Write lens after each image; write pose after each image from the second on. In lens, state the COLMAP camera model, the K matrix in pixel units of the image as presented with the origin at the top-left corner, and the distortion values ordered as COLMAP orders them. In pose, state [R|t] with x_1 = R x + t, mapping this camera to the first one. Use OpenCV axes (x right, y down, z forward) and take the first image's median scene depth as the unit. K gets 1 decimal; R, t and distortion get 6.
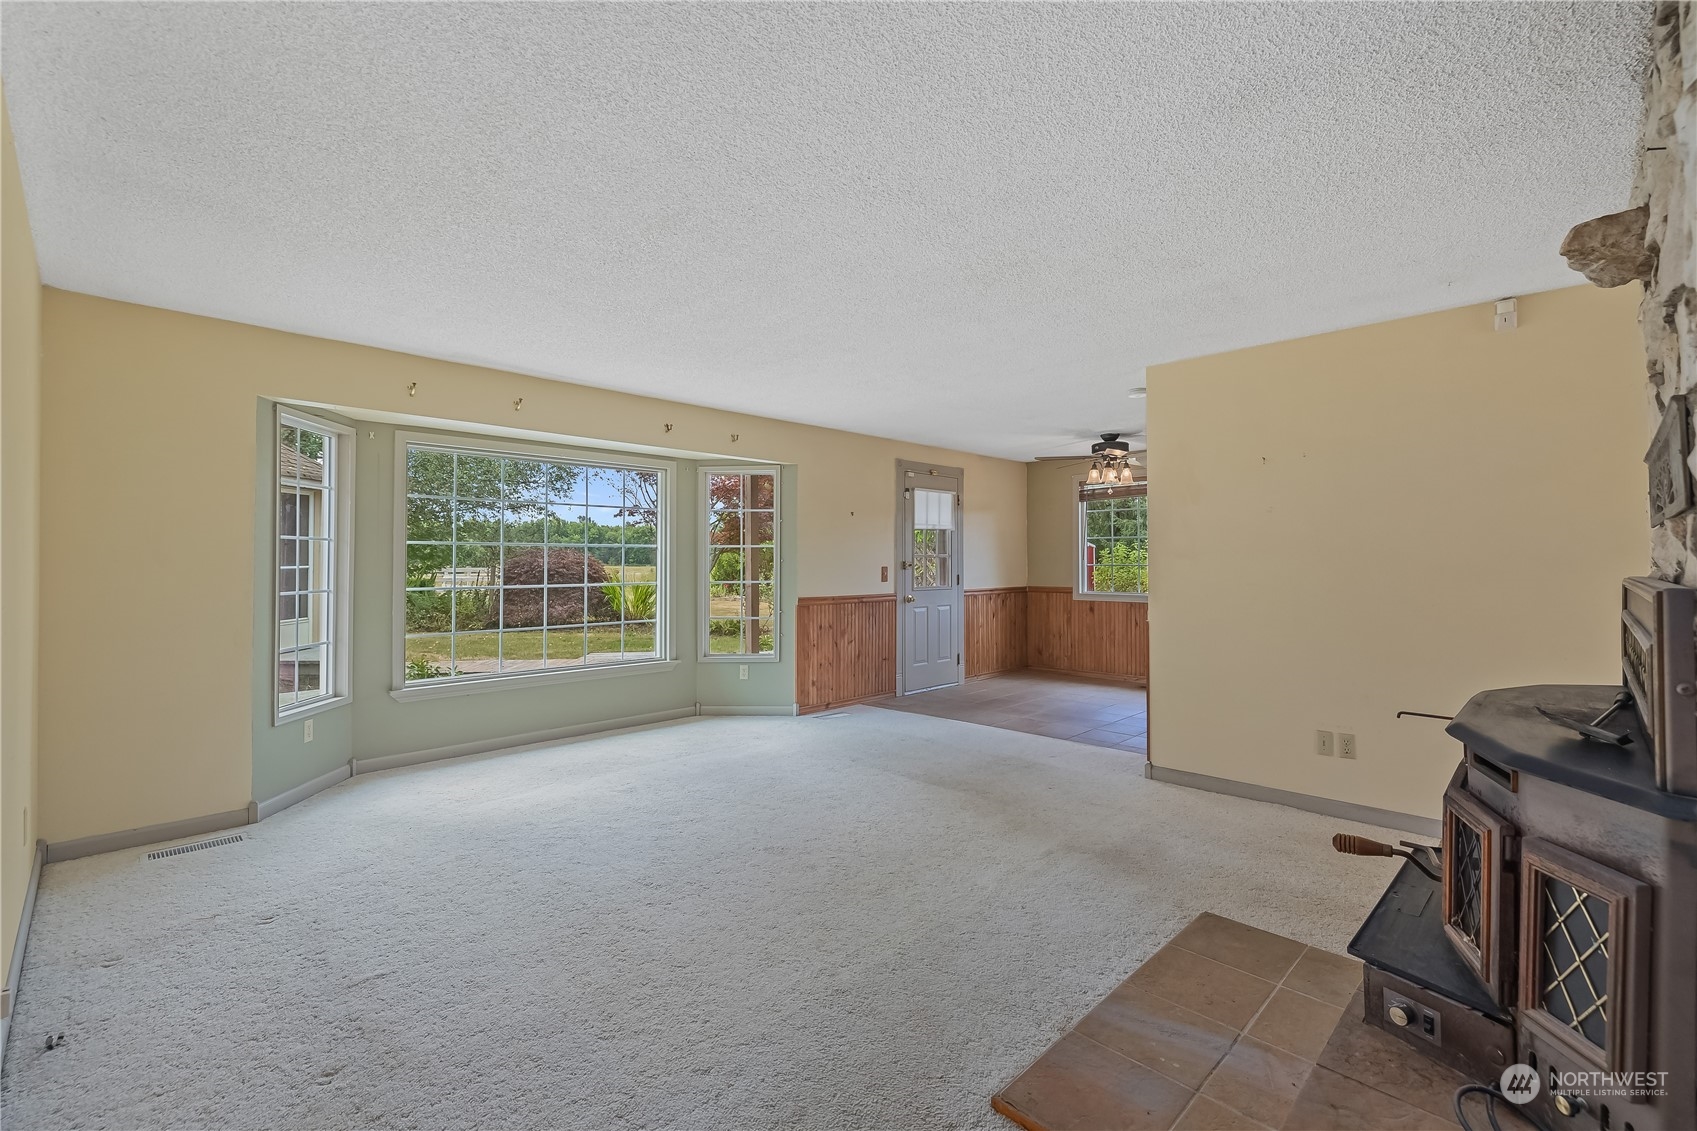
lens RADIAL K [[734.6, 0, 848.5], [0, 734.6, 565.5], [0, 0, 1]] dist [0.000182, 0.000312]
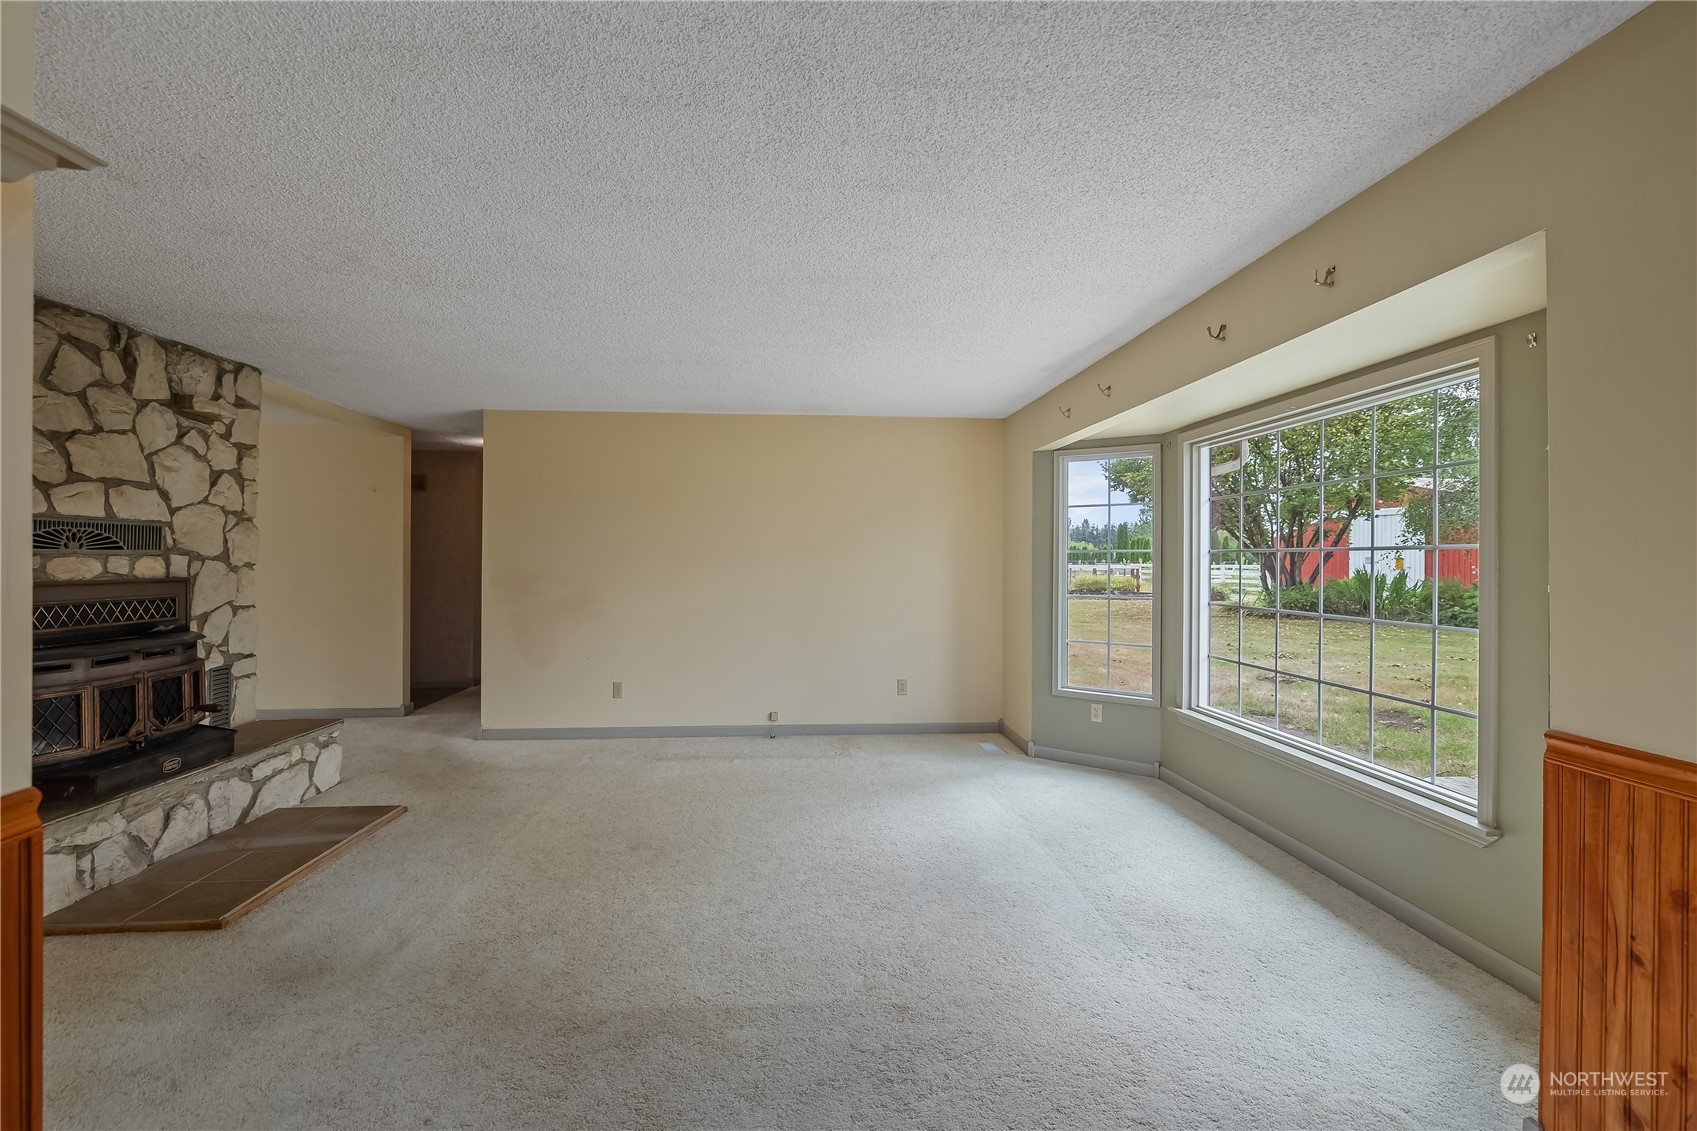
lens RADIAL K [[777.8, 0, 848.5], [0, 777.8, 565.5], [0, 0, 1]] dist [0.000248, 0.000029]
pose [[-0.657504, -0.005890, -0.753428, 0.526859], [-0.013122, 0.999907, 0.003635, -0.022263], [0.753337, 0.012276, -0.657520, 1.705819]]
